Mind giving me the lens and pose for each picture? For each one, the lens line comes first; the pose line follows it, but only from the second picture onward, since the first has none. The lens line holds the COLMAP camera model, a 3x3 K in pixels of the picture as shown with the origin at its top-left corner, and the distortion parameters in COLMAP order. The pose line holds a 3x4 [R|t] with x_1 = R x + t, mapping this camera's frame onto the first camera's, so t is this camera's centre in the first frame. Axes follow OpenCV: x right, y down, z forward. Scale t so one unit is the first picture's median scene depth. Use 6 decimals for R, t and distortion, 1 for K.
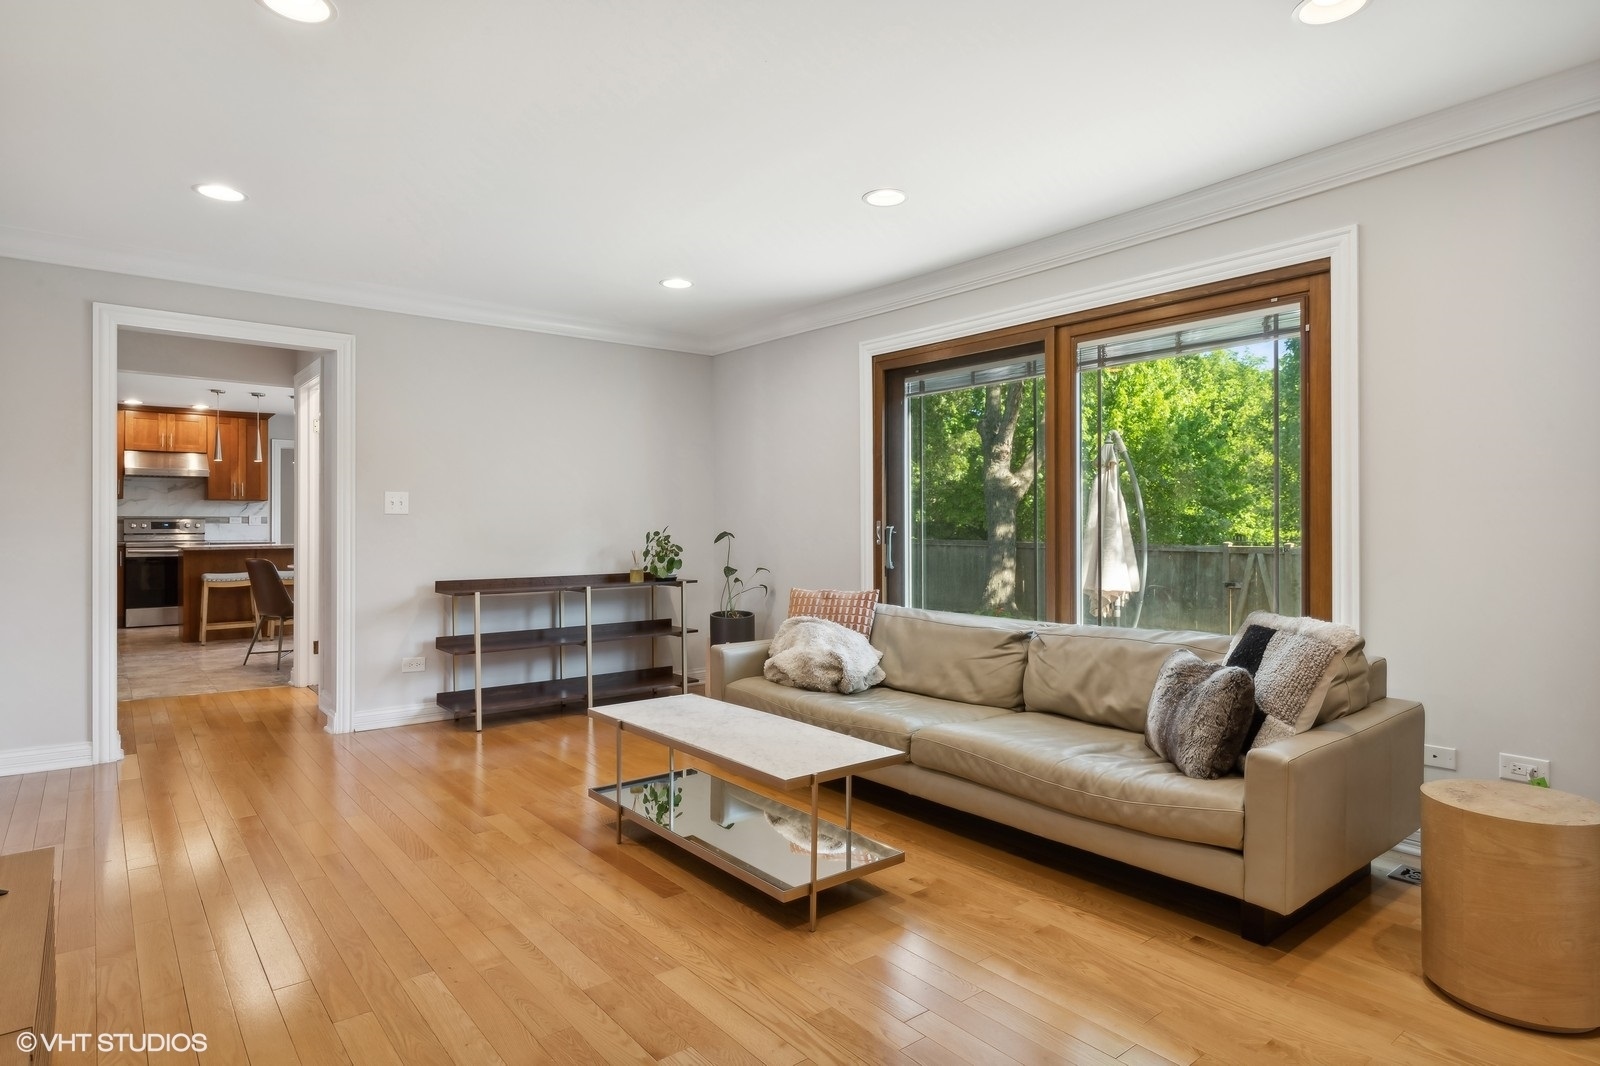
lens RADIAL K [[873.7, 0, 802.5], [0, 873.7, 526.3], [0, 0, 1]] dist [-0.003129, -0.000307]
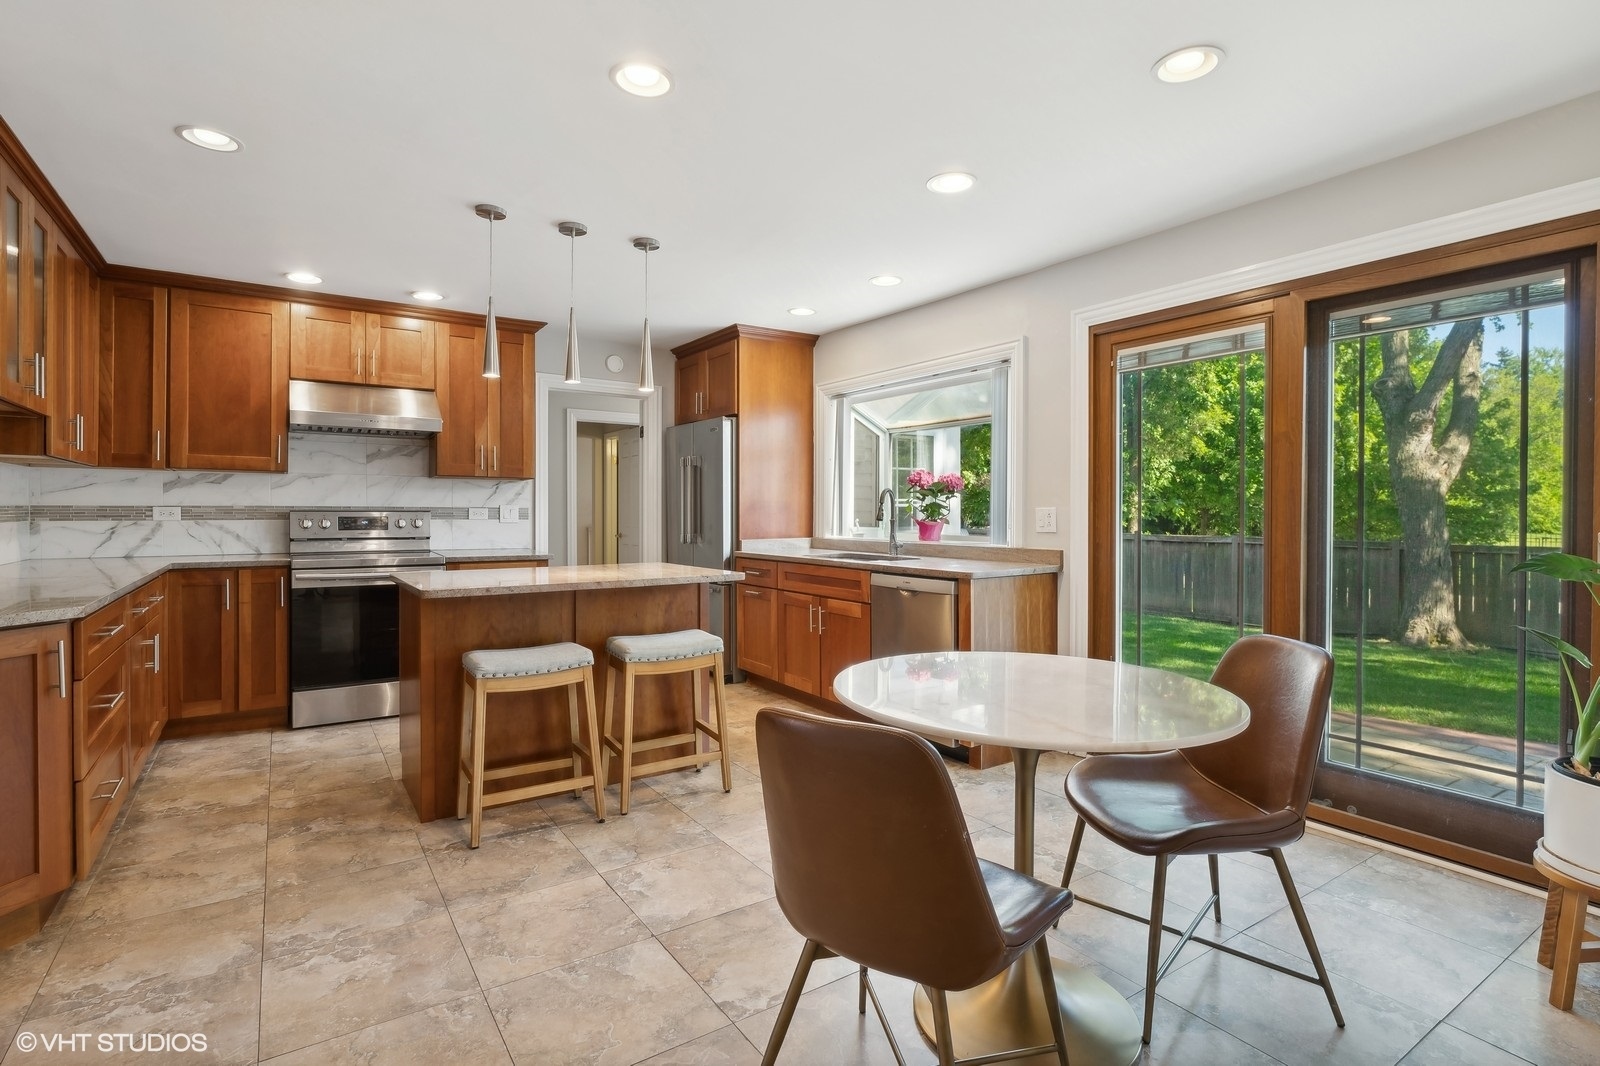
lens RADIAL K [[780.1, 0, 797.3], [0, 780.1, 522.2], [0, 0, 1]] dist [0.001315, 0.000643]
pose [[0.995361, 0.006611, -0.095979, -0.408920], [-0.005461, 0.999910, 0.012244, -0.009040], [0.096051, -0.011663, 0.995308, 0.535355]]
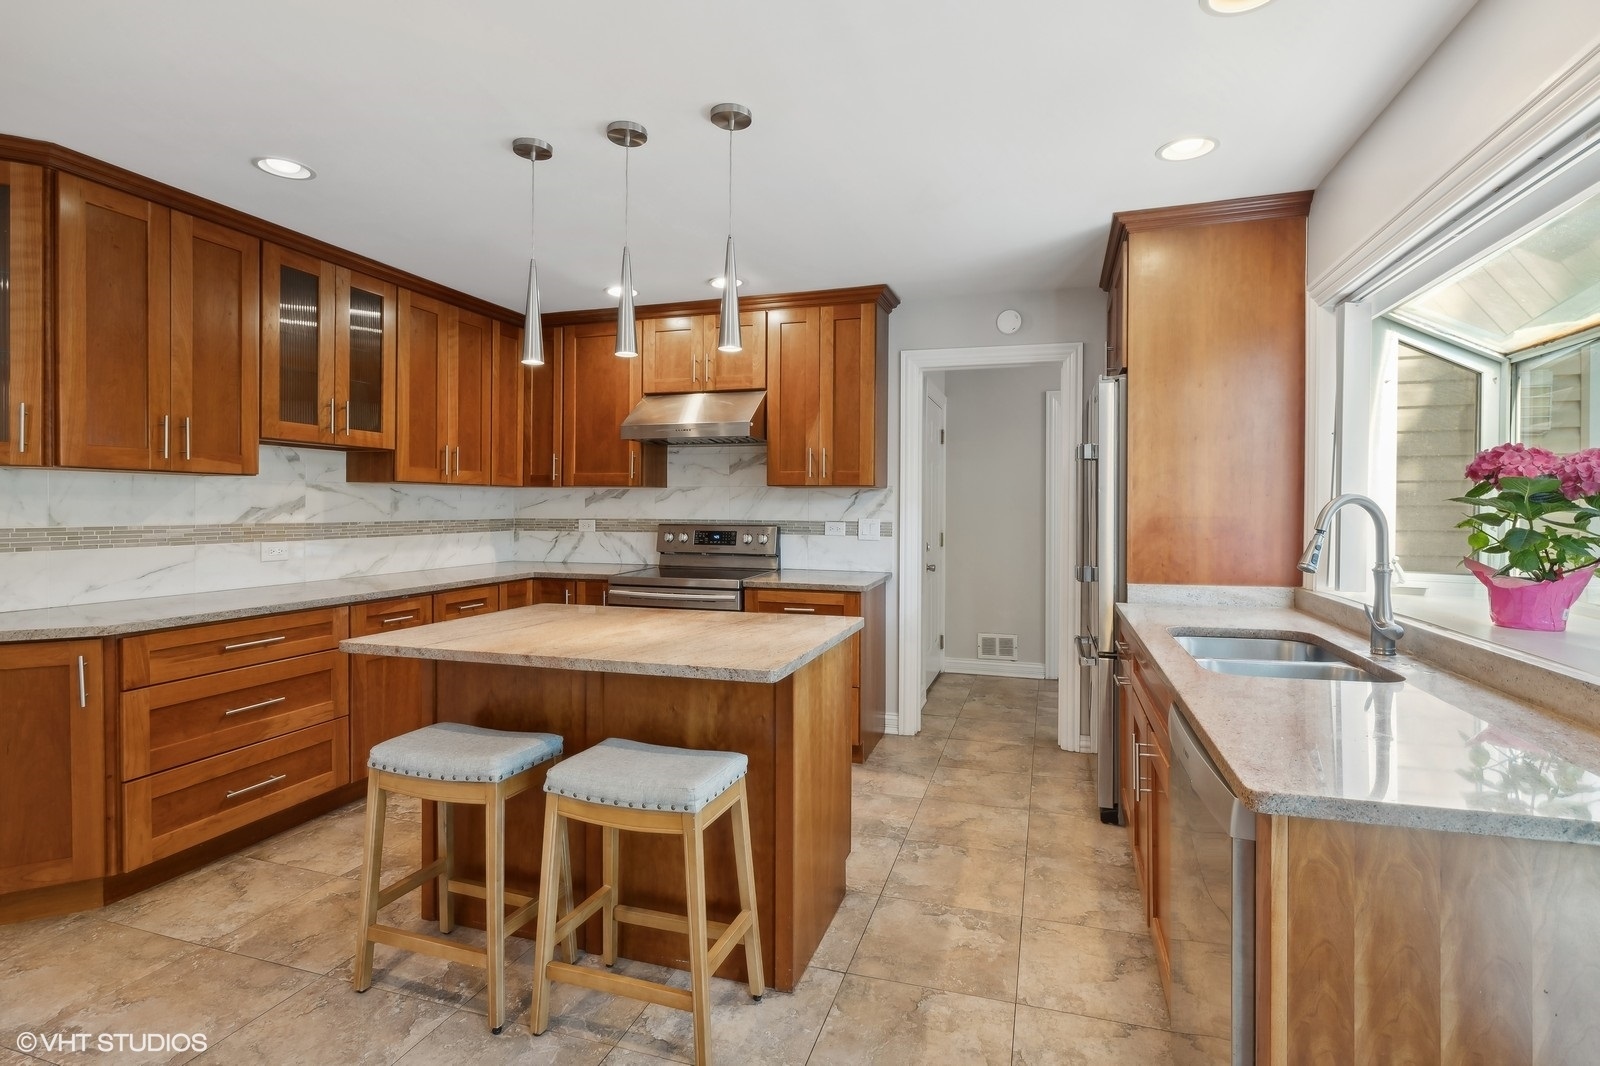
lens RADIAL K [[780.1, 0, 795.8], [0, 780.1, 518.2], [0, 0, 1]] dist [0.001315, 0.000643]
pose [[0.546659, 0.016555, -0.837192, -0.316141], [-0.007445, 0.999861, 0.014910, -0.019436], [0.837322, -0.001918, 0.546706, 0.771902]]
